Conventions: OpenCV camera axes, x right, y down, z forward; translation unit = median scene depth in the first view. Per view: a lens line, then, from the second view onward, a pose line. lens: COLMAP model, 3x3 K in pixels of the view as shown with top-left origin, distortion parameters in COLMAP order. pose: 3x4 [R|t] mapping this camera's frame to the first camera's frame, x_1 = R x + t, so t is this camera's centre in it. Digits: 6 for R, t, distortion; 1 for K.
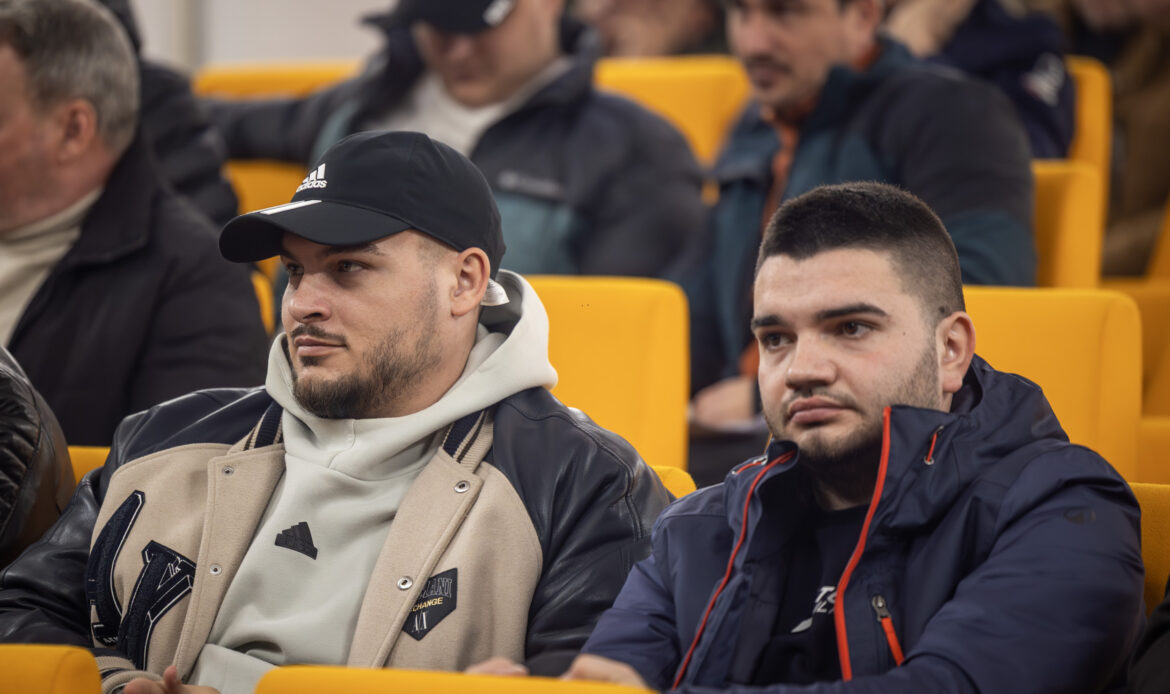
lens RADIAL K [[6895.4, 0, 584.2], [0, 6895.4, 345.1], [0, 0, 1]] dist [-0.363000, 0.000000]
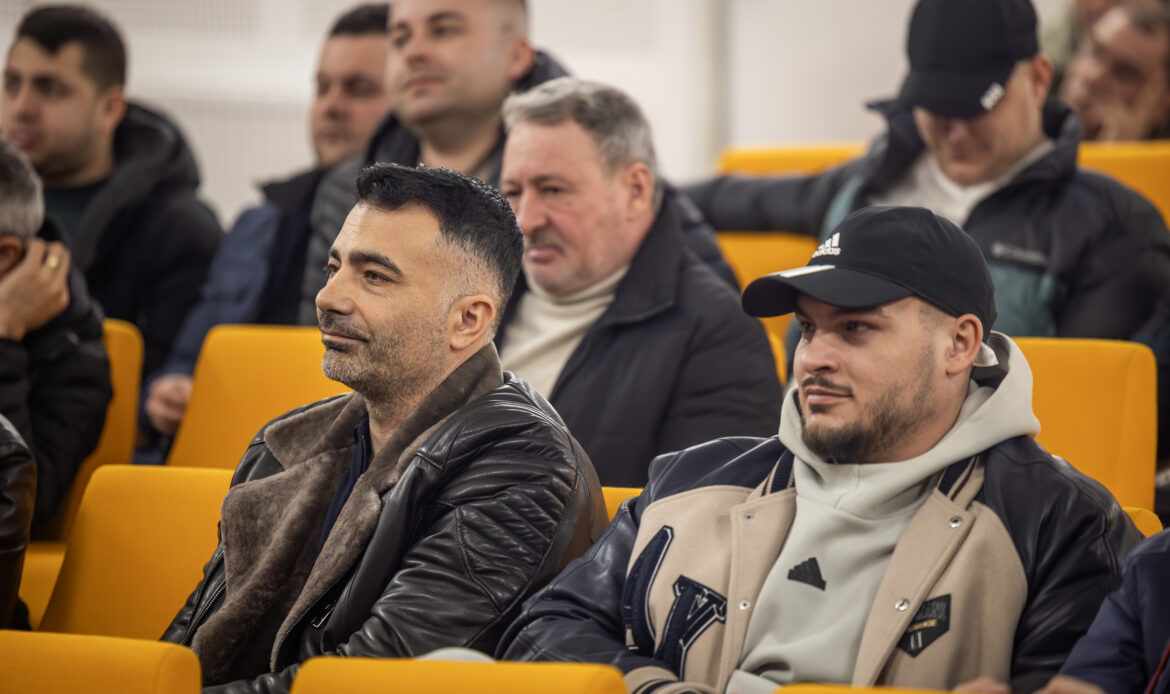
lens RADIAL K [[6895.4, 0, 583.2], [0, 6895.4, 347.4], [0, 0, 1]] dist [-0.363000, 0.000000]
pose [[0.997346, 0.002771, -0.072749, 0.003245], [-0.003538, 0.999939, -0.010420, 0.003638], [0.072716, 0.010650, 0.997296, -0.116593]]
